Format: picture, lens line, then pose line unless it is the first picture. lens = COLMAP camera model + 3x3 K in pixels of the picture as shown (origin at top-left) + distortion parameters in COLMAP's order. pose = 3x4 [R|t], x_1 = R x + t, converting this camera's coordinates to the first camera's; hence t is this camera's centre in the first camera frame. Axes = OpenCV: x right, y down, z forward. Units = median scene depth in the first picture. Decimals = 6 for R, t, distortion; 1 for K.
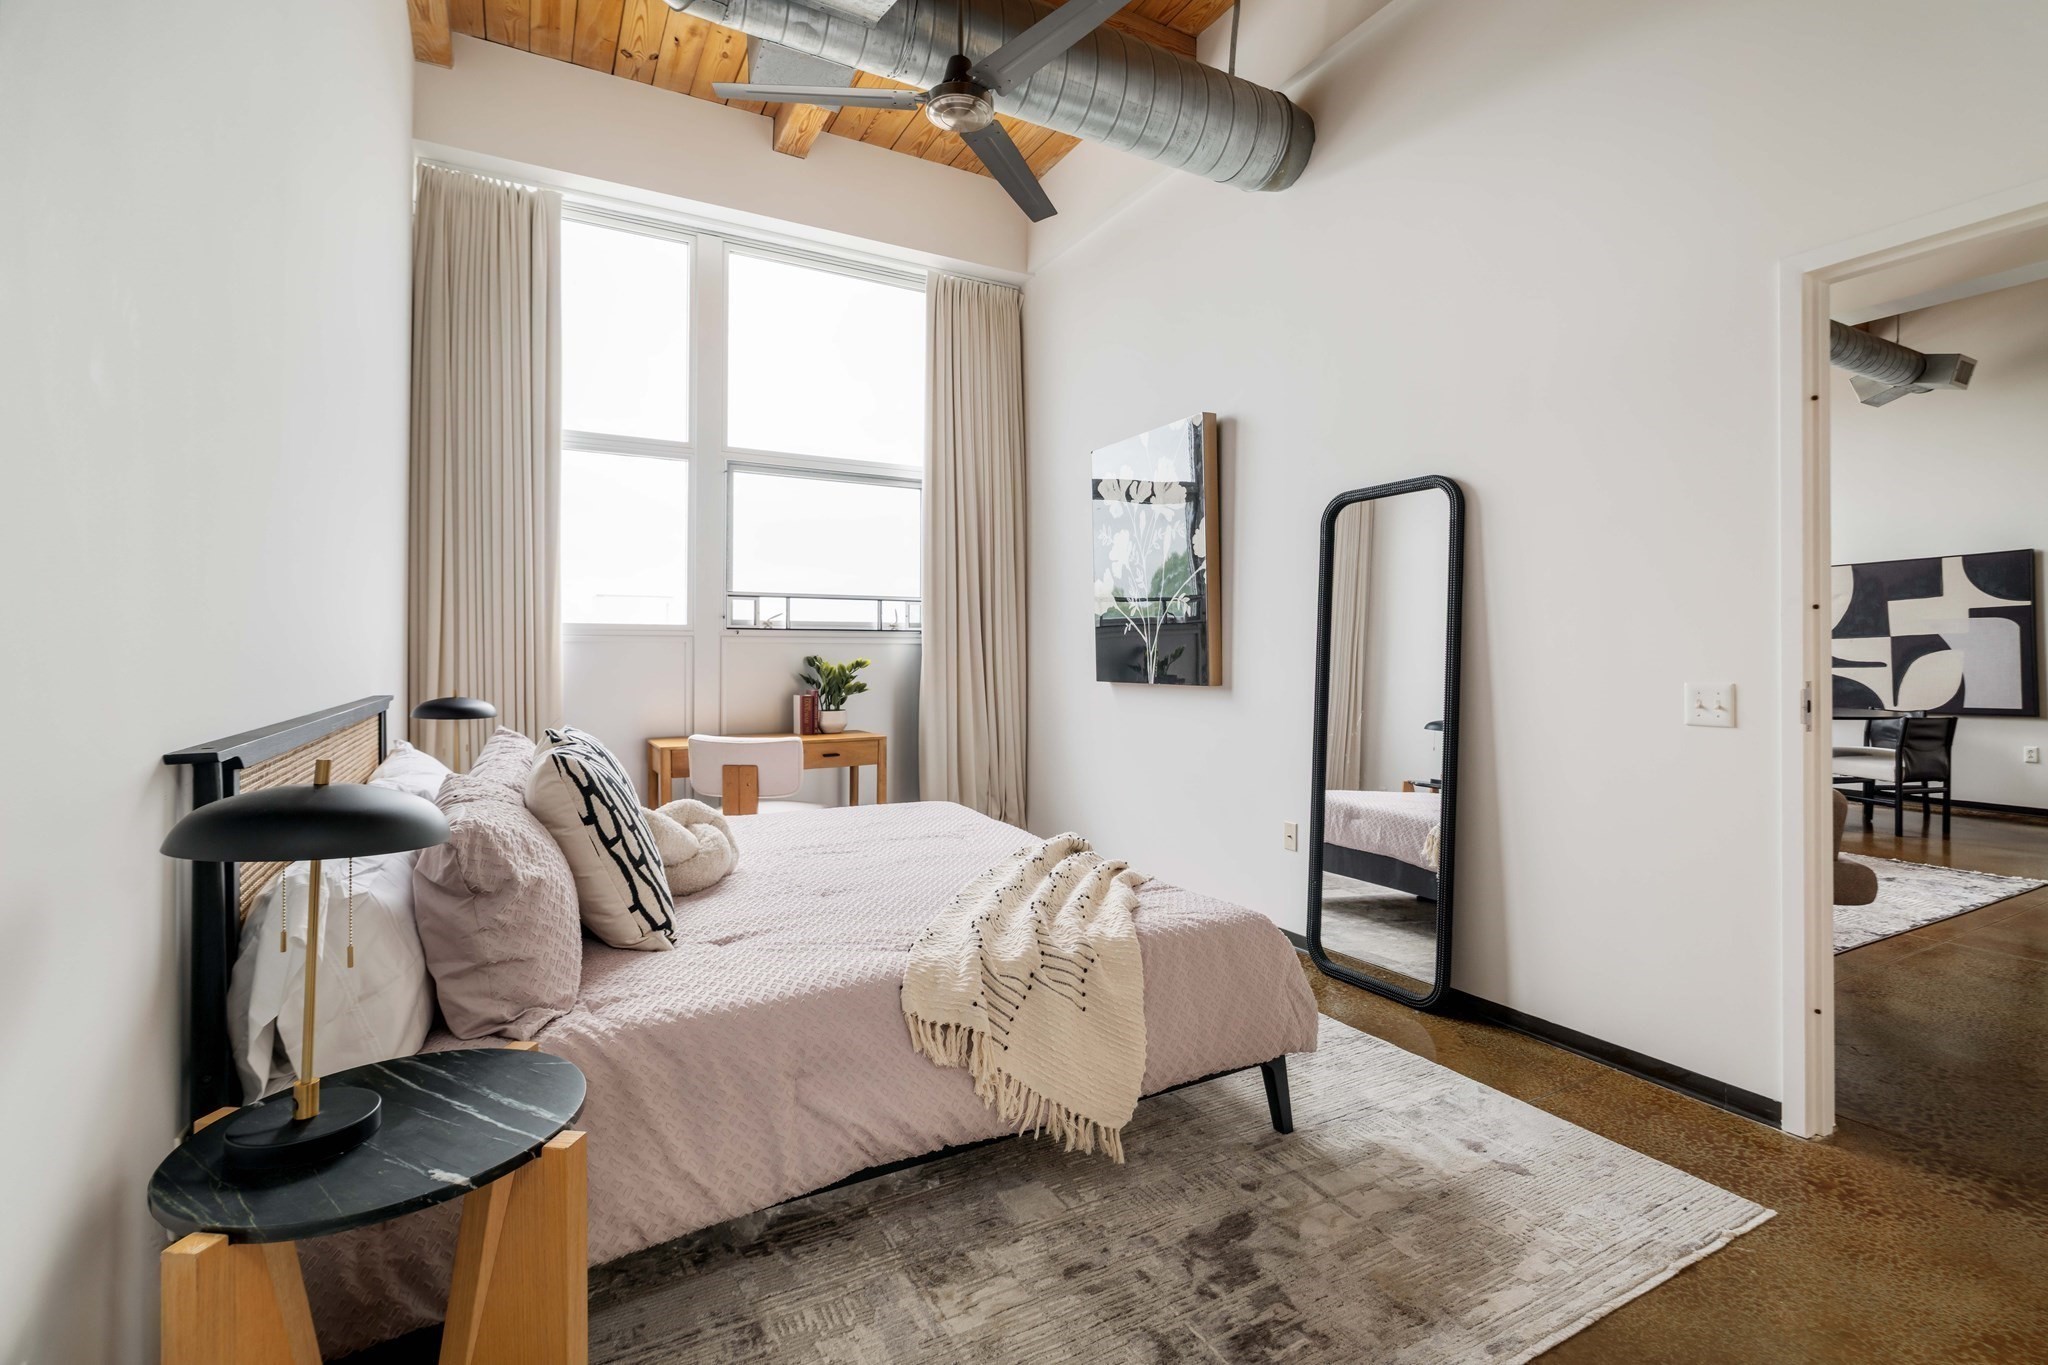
lens RADIAL K [[935.7, 0, 1032.6], [0, 935.7, 663.0], [0, 0, 1]] dist [-0.009314, 0.002291]
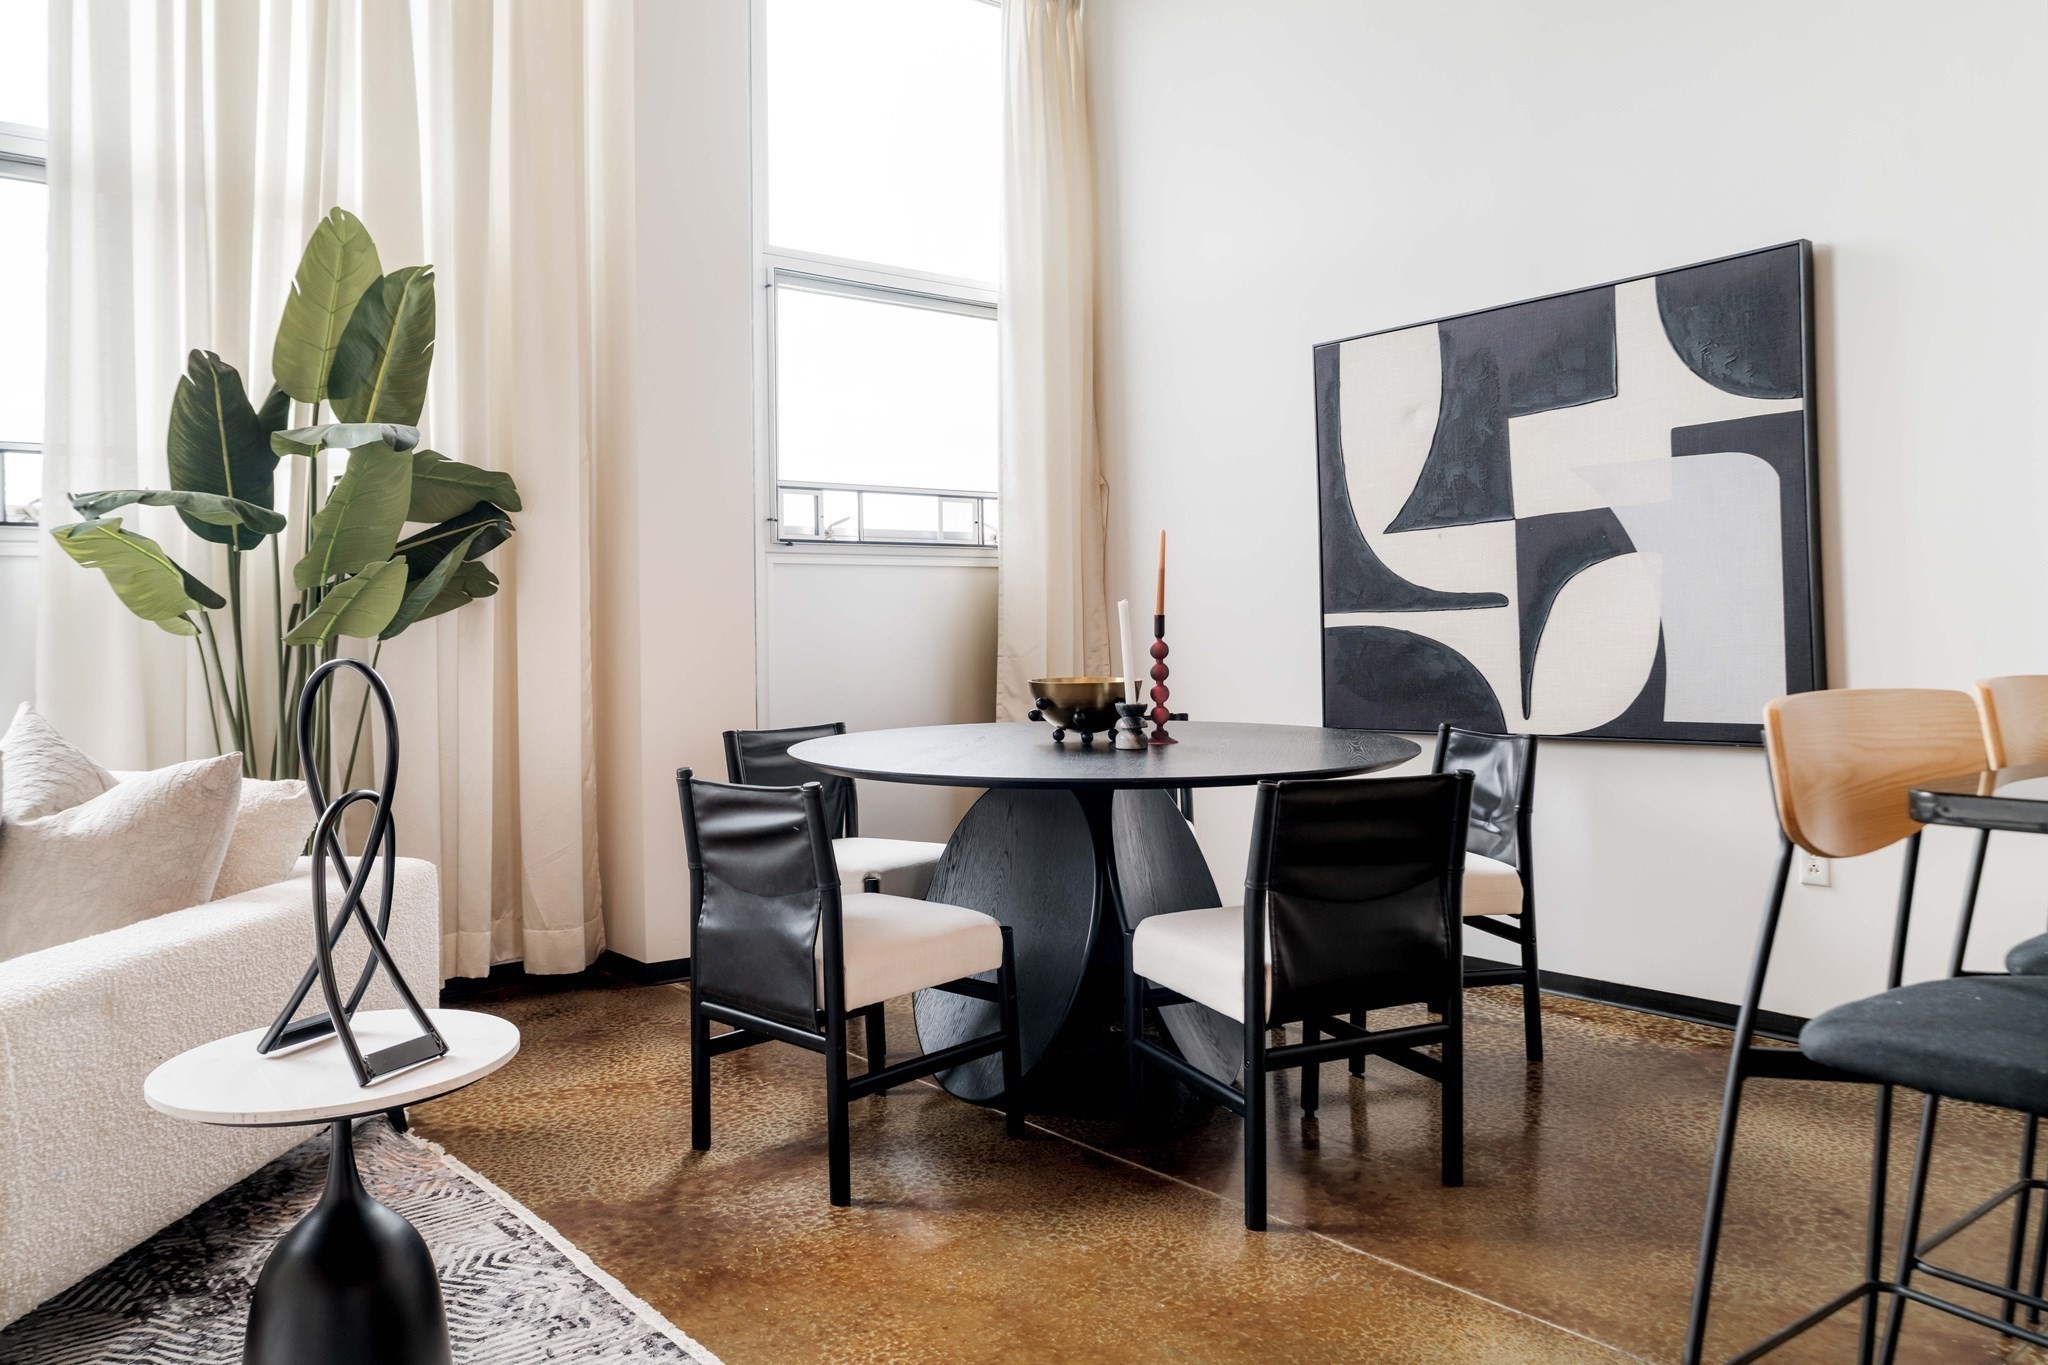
lens RADIAL K [[1523.3, 0, 1025.3], [0, 1523.3, 612.8], [0, 0, 1]] dist [-0.001690, -0.000231]
pose [[0.984539, -0.007412, 0.175007, 0.666859], [0.009691, 0.999879, -0.012173, 0.012318], [-0.174895, 0.013680, 0.984492, 0.487767]]
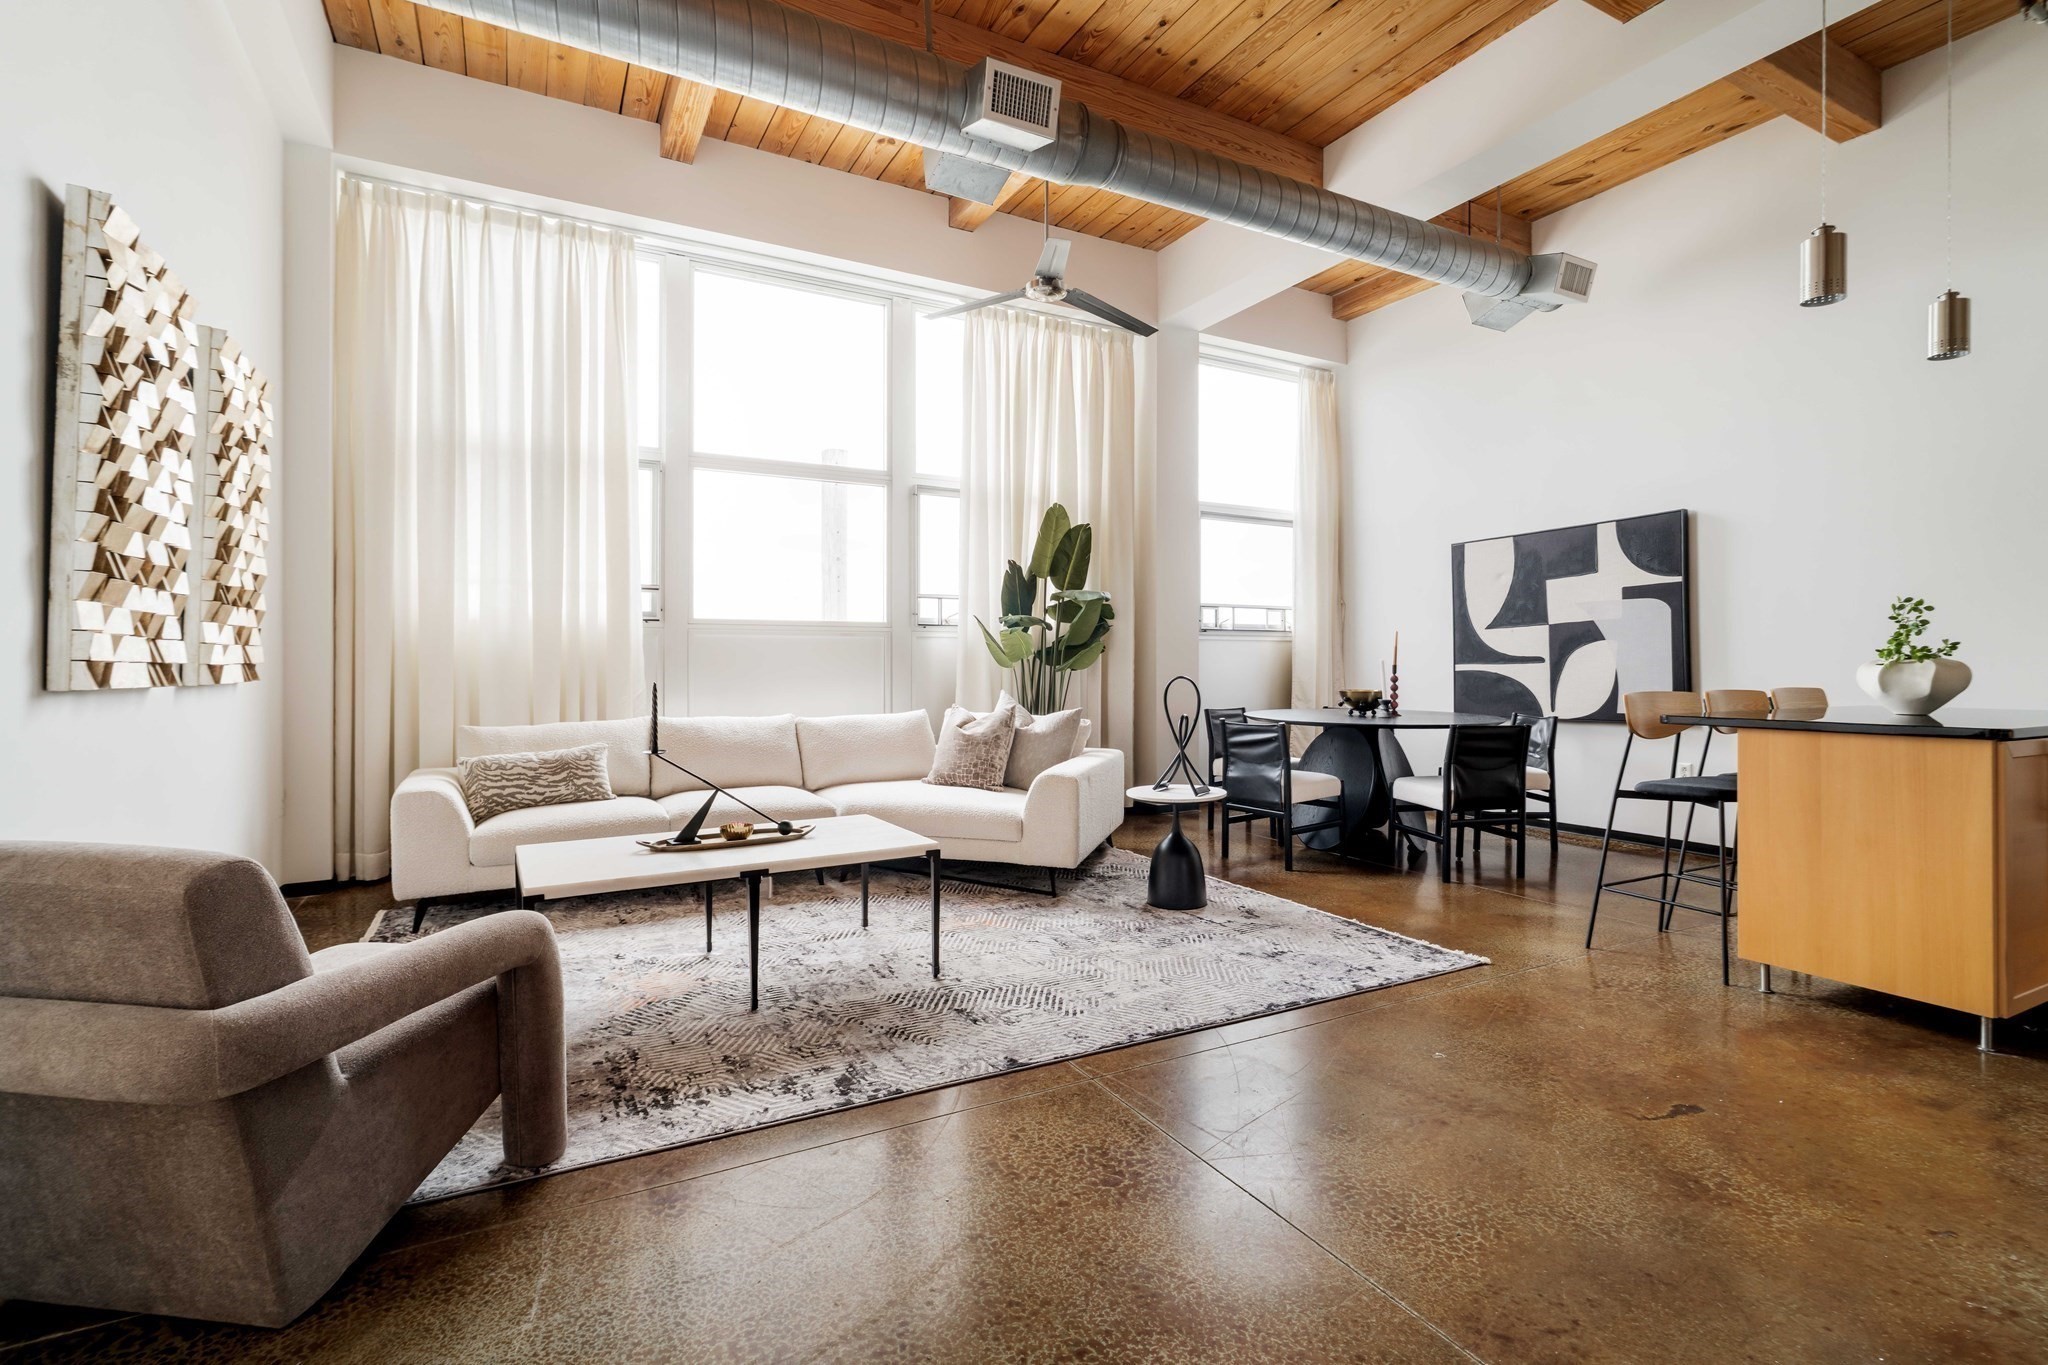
lens RADIAL K [[935.7, 0, 1027.9], [0, 935.7, 666.0], [0, 0, 1]] dist [-0.009314, 0.002291]
pose [[0.999849, 0.004553, -0.016759, 0.507300], [-0.004603, 0.999985, -0.002951, 0.012089], [0.016745, 0.003028, 0.999855, 0.195796]]
